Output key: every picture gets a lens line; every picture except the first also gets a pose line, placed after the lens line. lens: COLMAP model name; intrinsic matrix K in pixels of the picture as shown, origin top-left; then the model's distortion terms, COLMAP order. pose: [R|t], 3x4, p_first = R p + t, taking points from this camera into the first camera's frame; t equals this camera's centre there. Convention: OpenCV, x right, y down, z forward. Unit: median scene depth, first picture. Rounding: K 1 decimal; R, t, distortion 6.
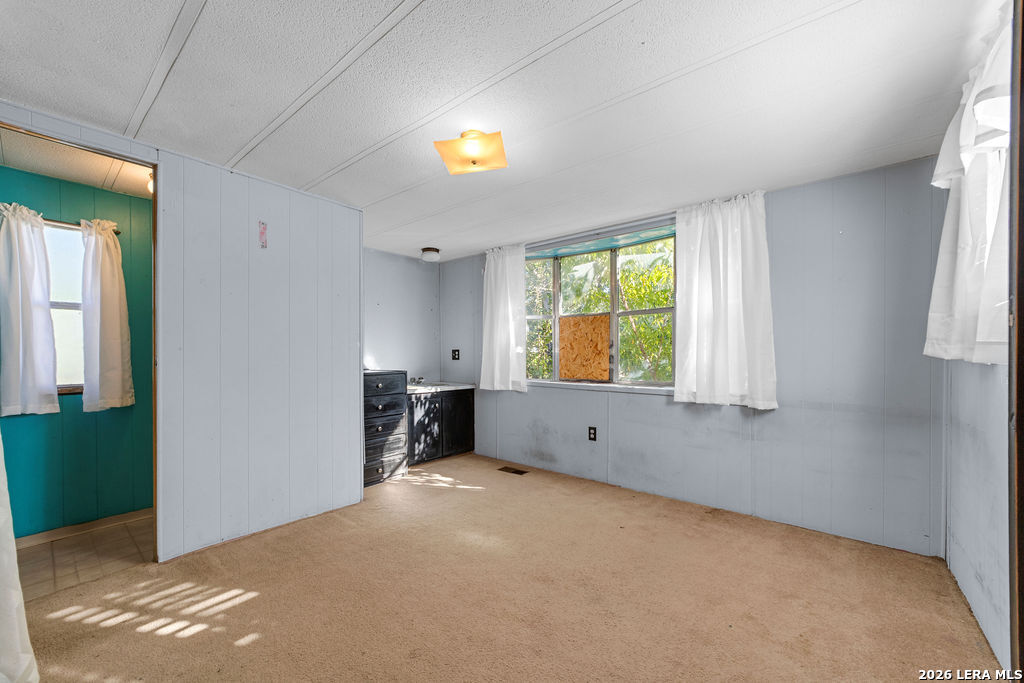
lens RADIAL K [[389.6, 0, 512.0], [0, 389.6, 341.5], [0, 0, 1]] dist [-0.001656, 0.000110]
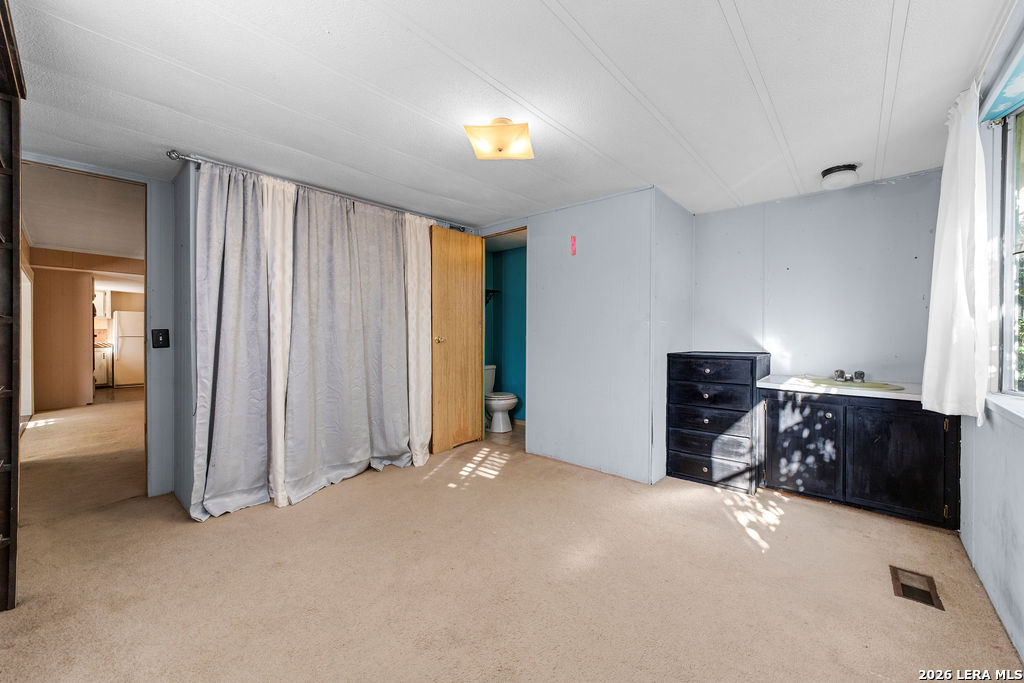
lens RADIAL K [[388.0, 0, 511.6], [0, 388.0, 323.8], [0, 0, 1]] dist [-0.087355, -0.000029]
pose [[-0.053173, -0.032634, -0.998052, 0.494106], [0.026777, 0.999060, -0.034094, 0.026491], [0.998226, -0.028537, -0.052249, 0.600180]]
